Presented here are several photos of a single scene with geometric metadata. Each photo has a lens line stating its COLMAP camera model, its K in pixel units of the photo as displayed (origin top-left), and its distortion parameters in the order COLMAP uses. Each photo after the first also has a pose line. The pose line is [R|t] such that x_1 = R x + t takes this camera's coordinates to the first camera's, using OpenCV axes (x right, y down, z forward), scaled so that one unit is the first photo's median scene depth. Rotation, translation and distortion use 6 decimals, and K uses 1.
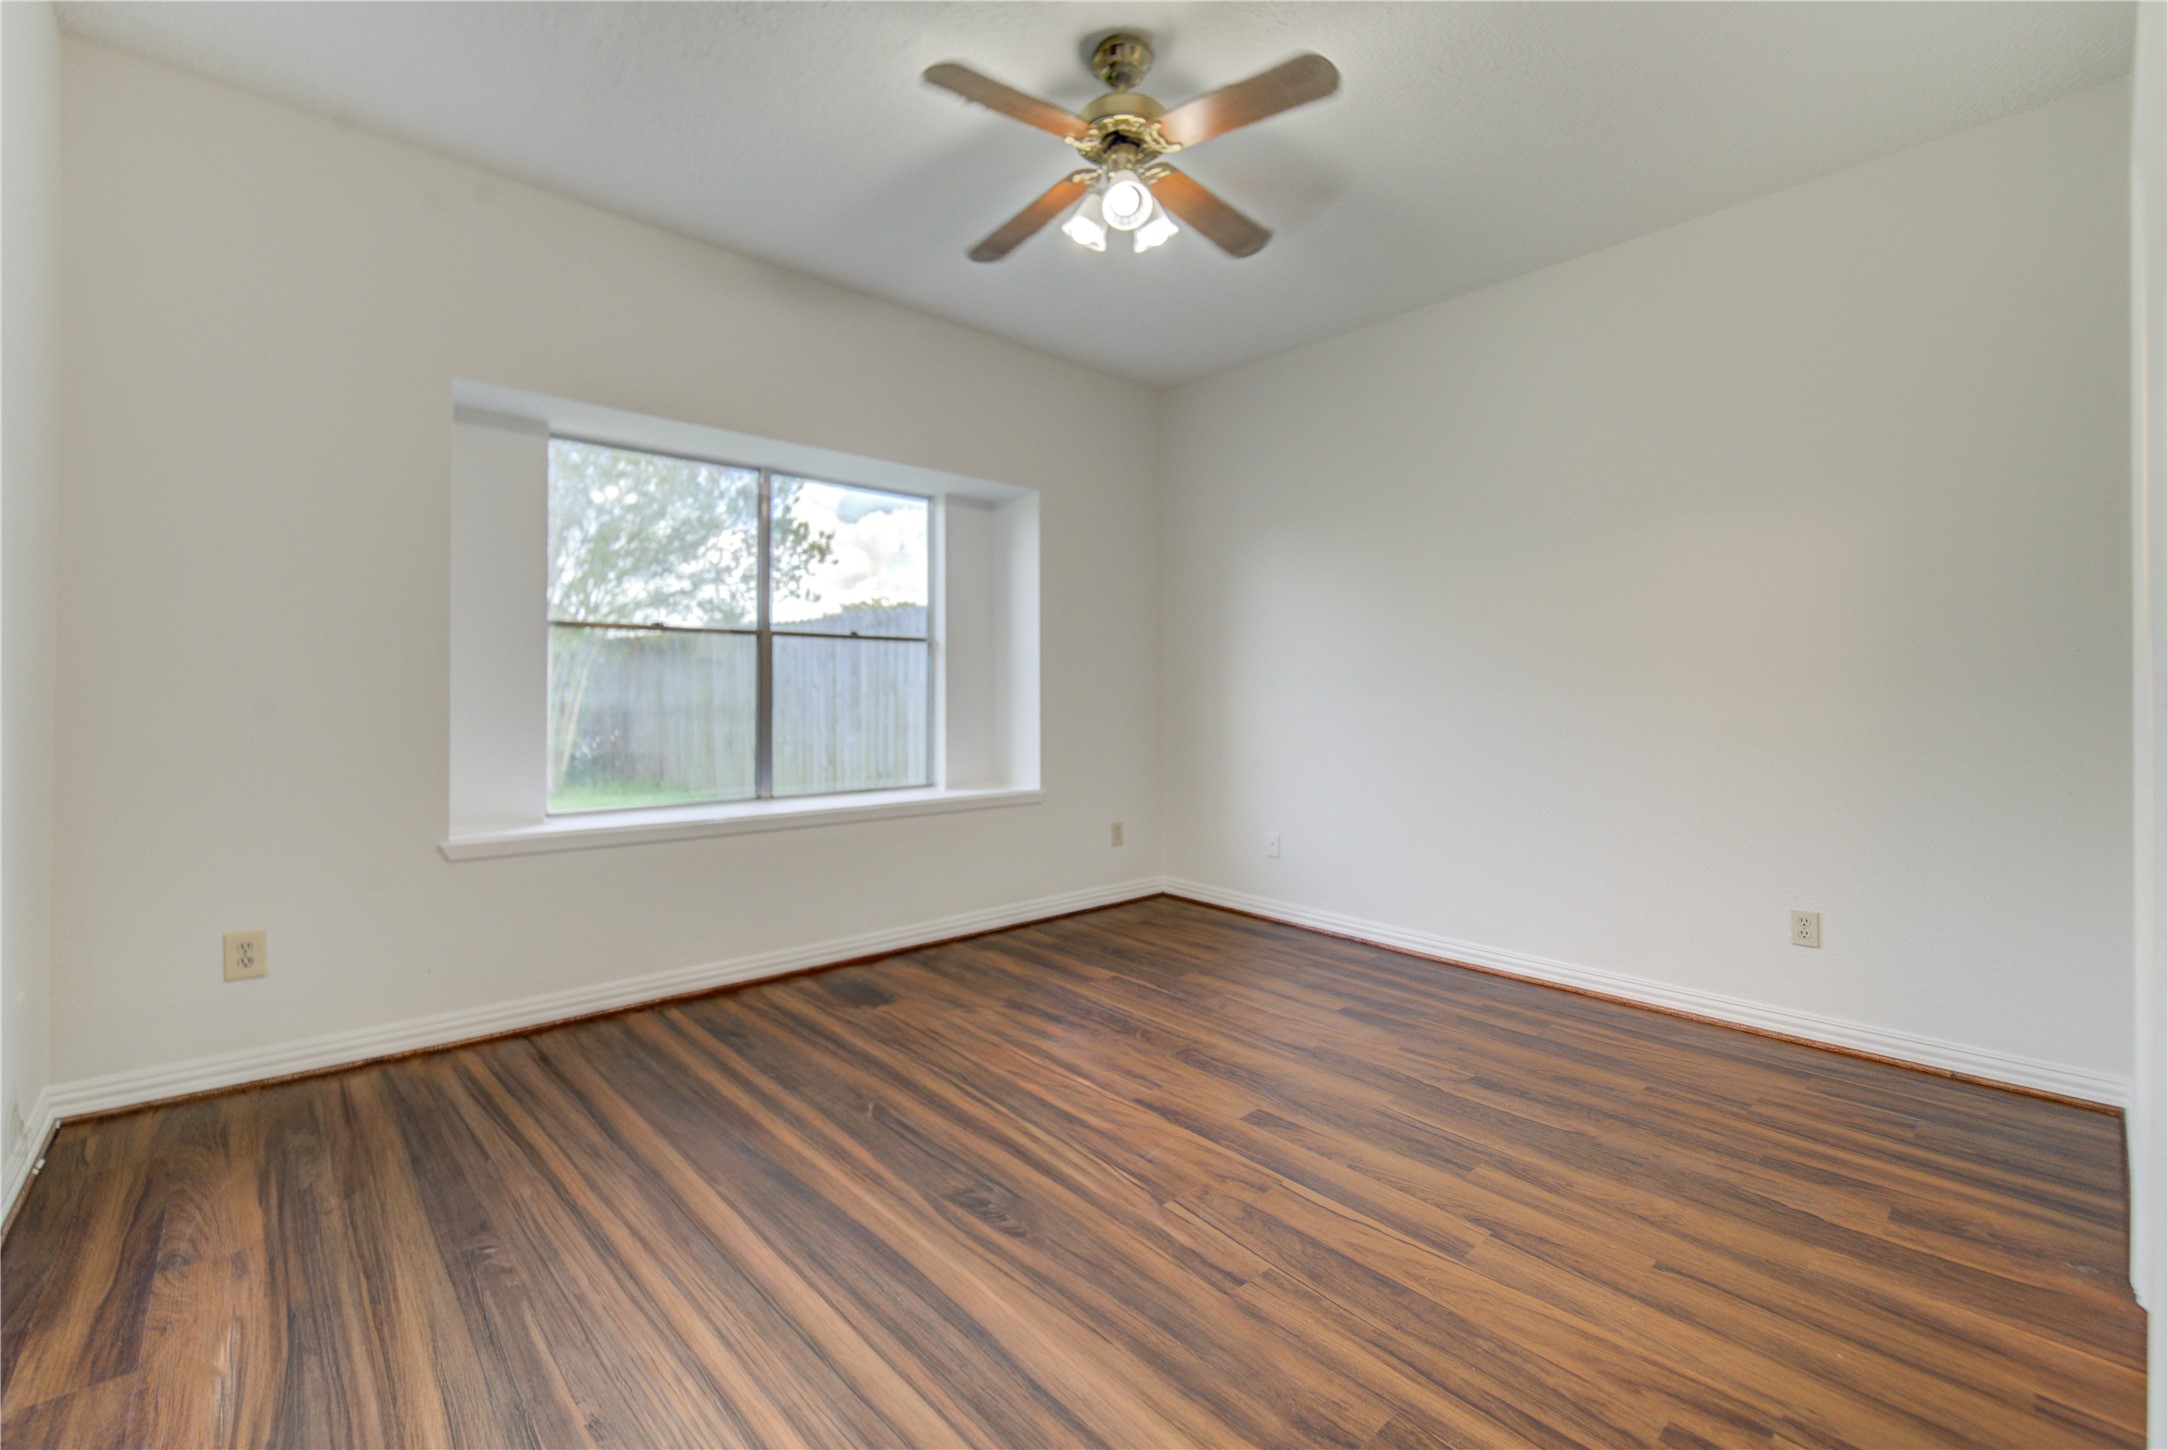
lens RADIAL K [[904.3, 0, 1058.3], [0, 904.3, 684.8], [0, 0, 1]] dist [0.005000, -0.011898]
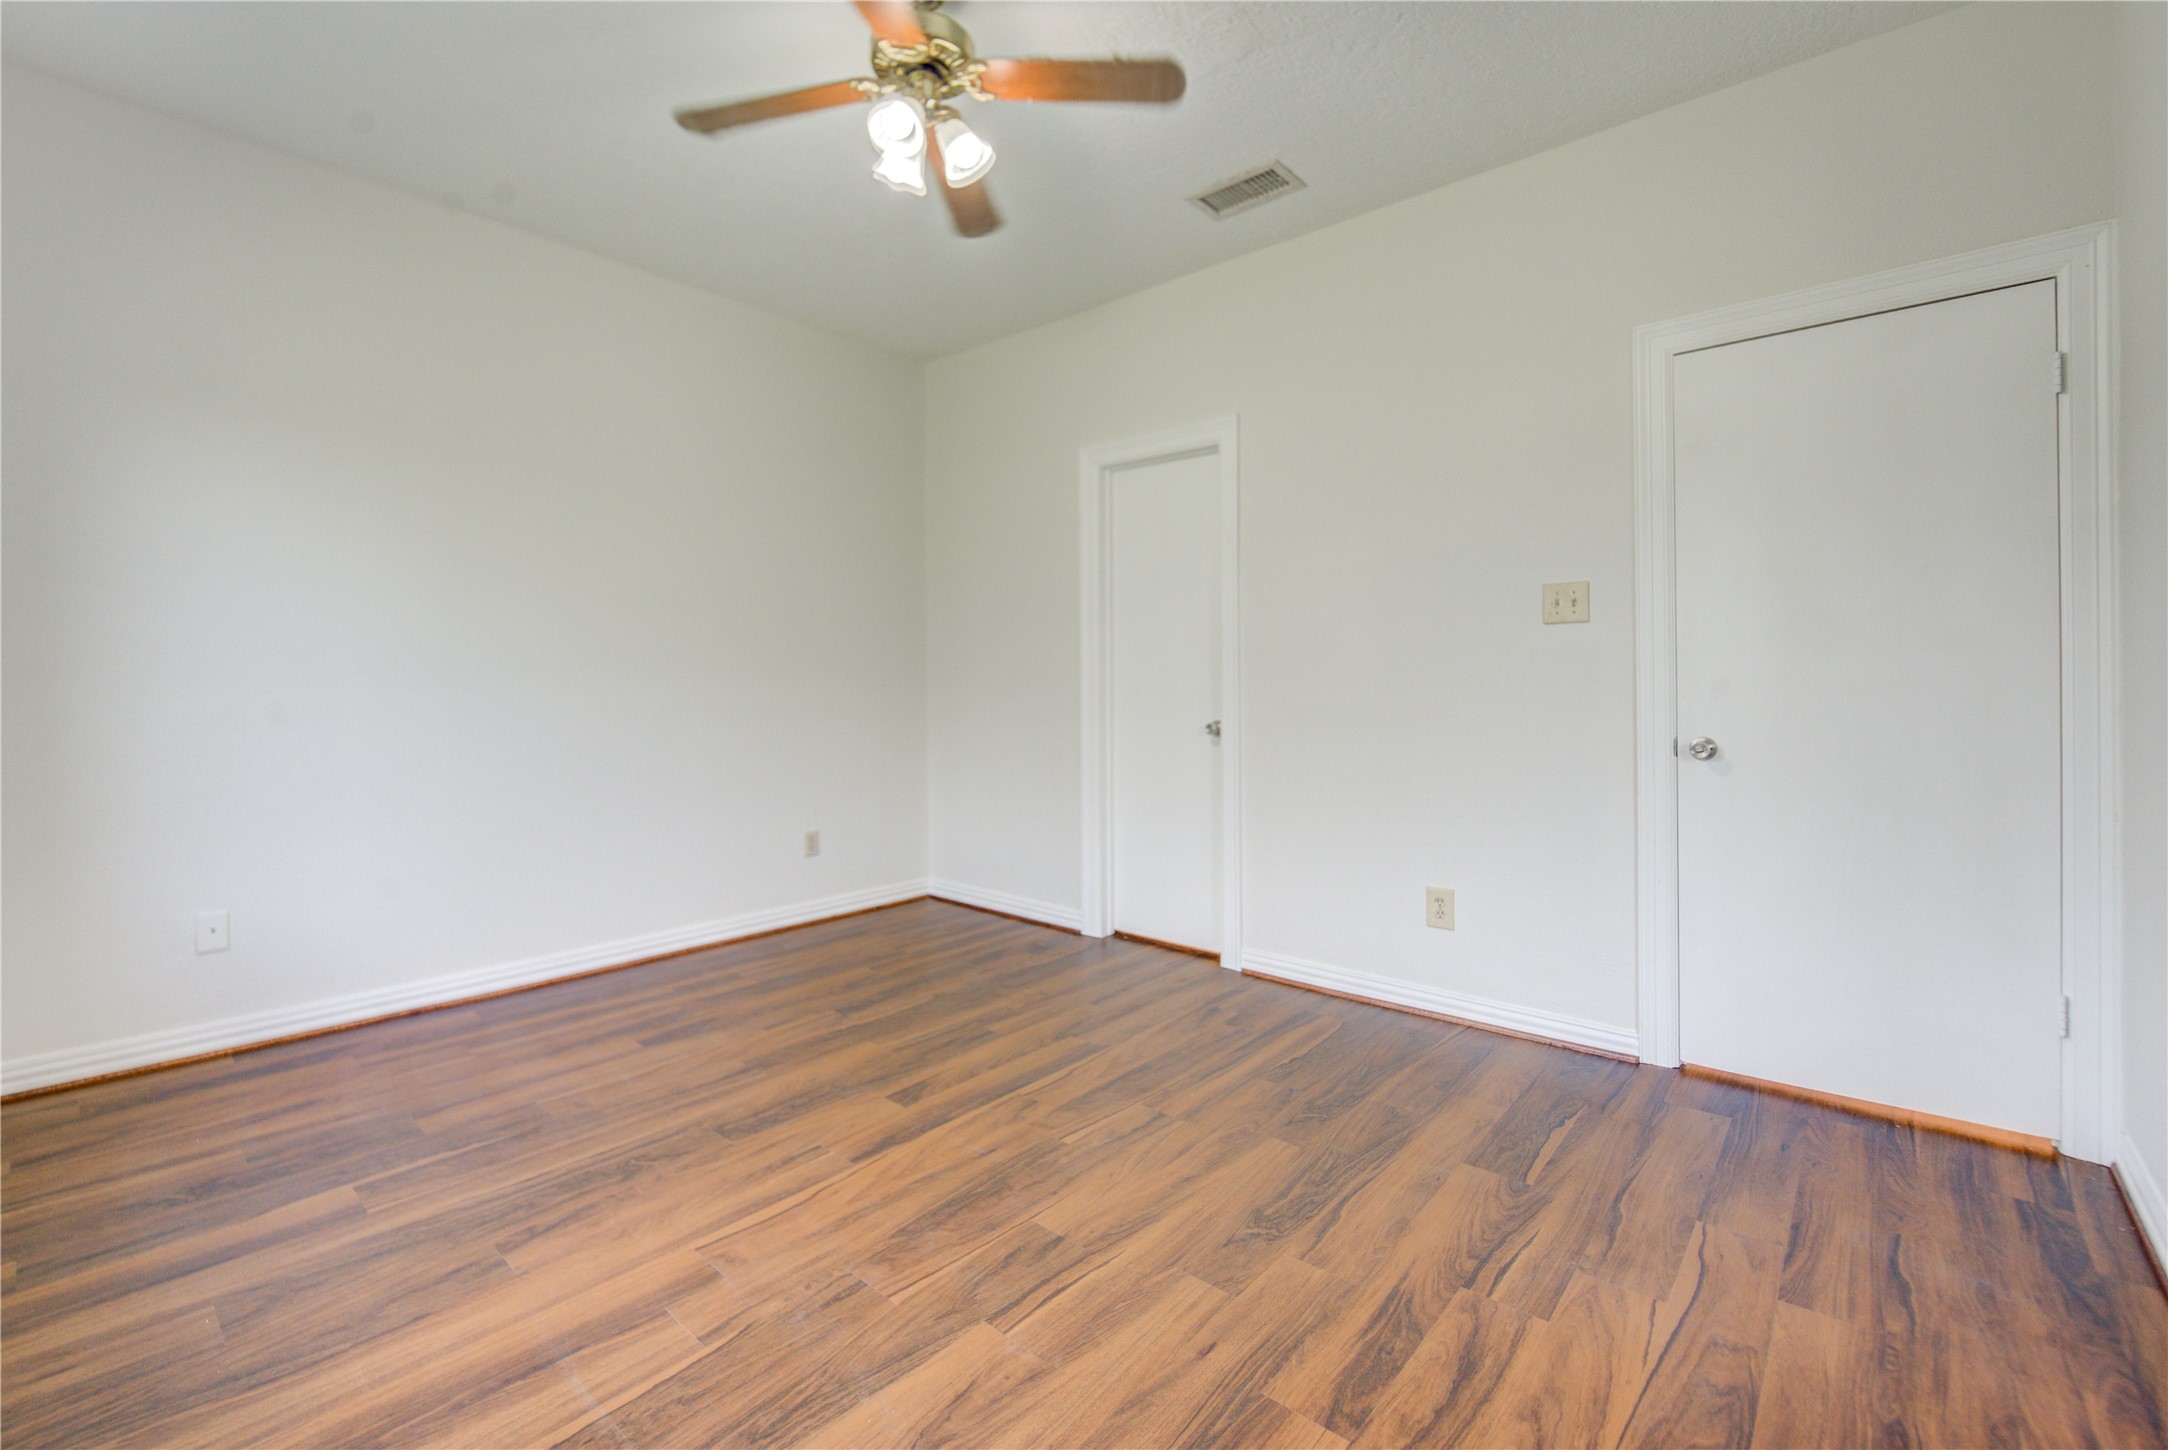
lens RADIAL K [[904.3, 0, 1058.3], [0, 904.3, 684.8], [0, 0, 1]] dist [0.005000, -0.011898]
pose [[-0.115660, -0.004848, 0.993277, -0.758620], [-0.006627, 0.999970, 0.004109, 0.004051], [-0.993267, -0.006107, -0.115689, 0.880621]]
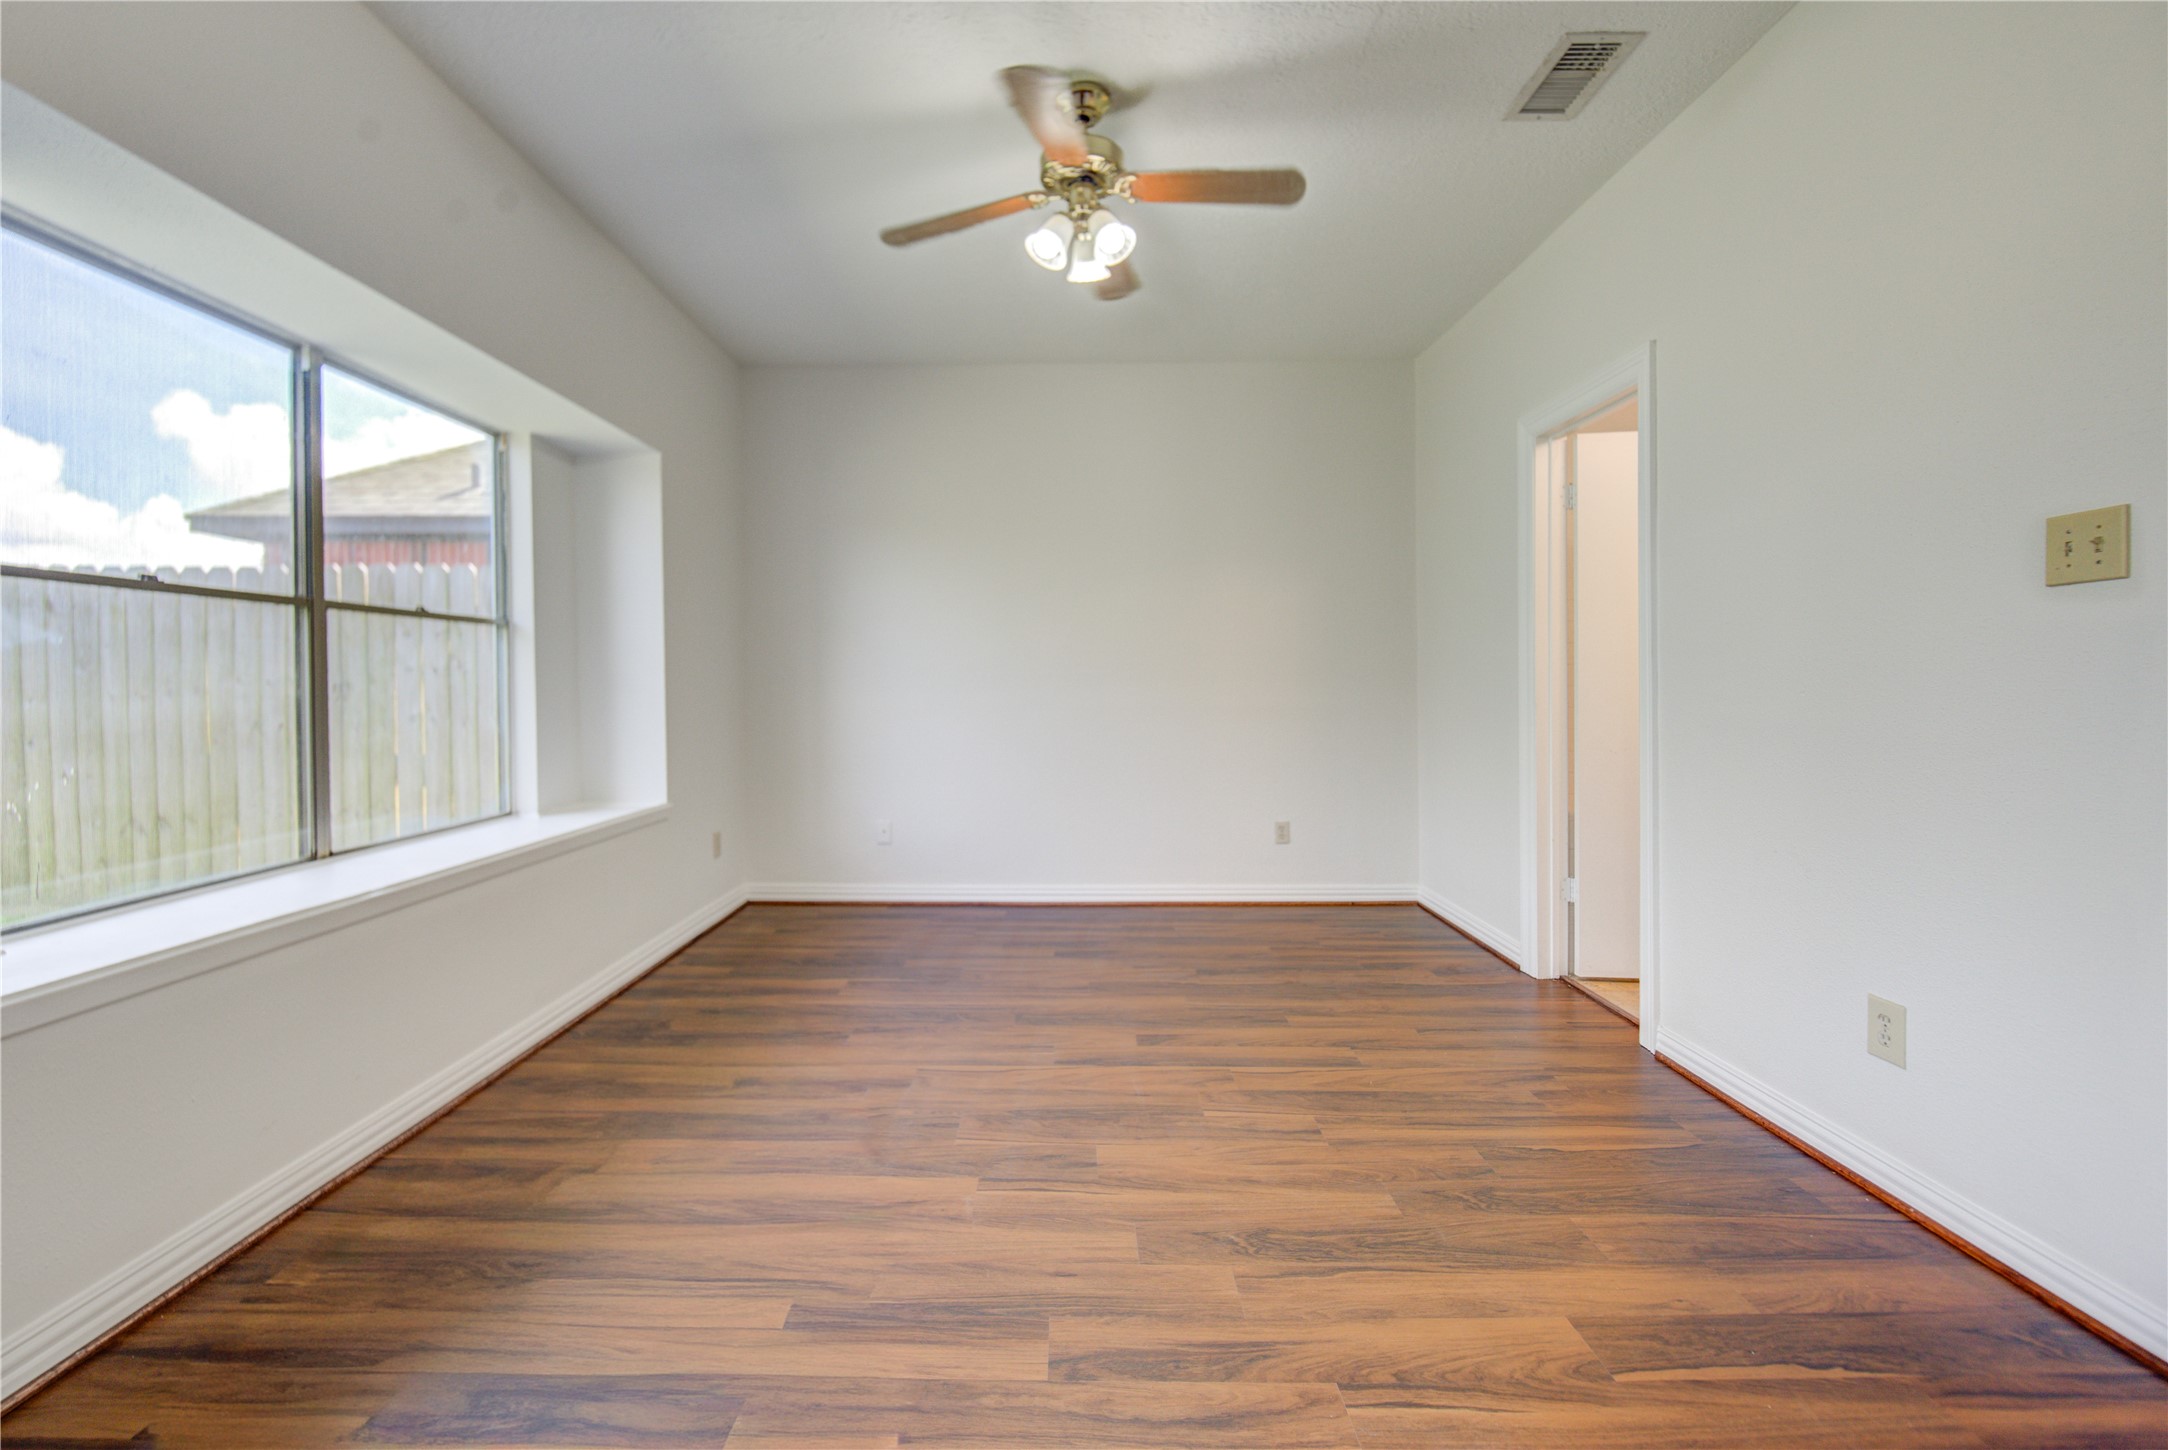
lens RADIAL K [[875.9, 0, 1061.7], [0, 875.9, 697.9], [0, 0, 1]] dist [-0.008462, -0.000379]
pose [[0.671503, -0.016485, 0.740818, -0.661543], [0.001325, 0.999778, 0.021047, -0.002620], [-0.741001, -0.013151, 0.671376, 0.284338]]
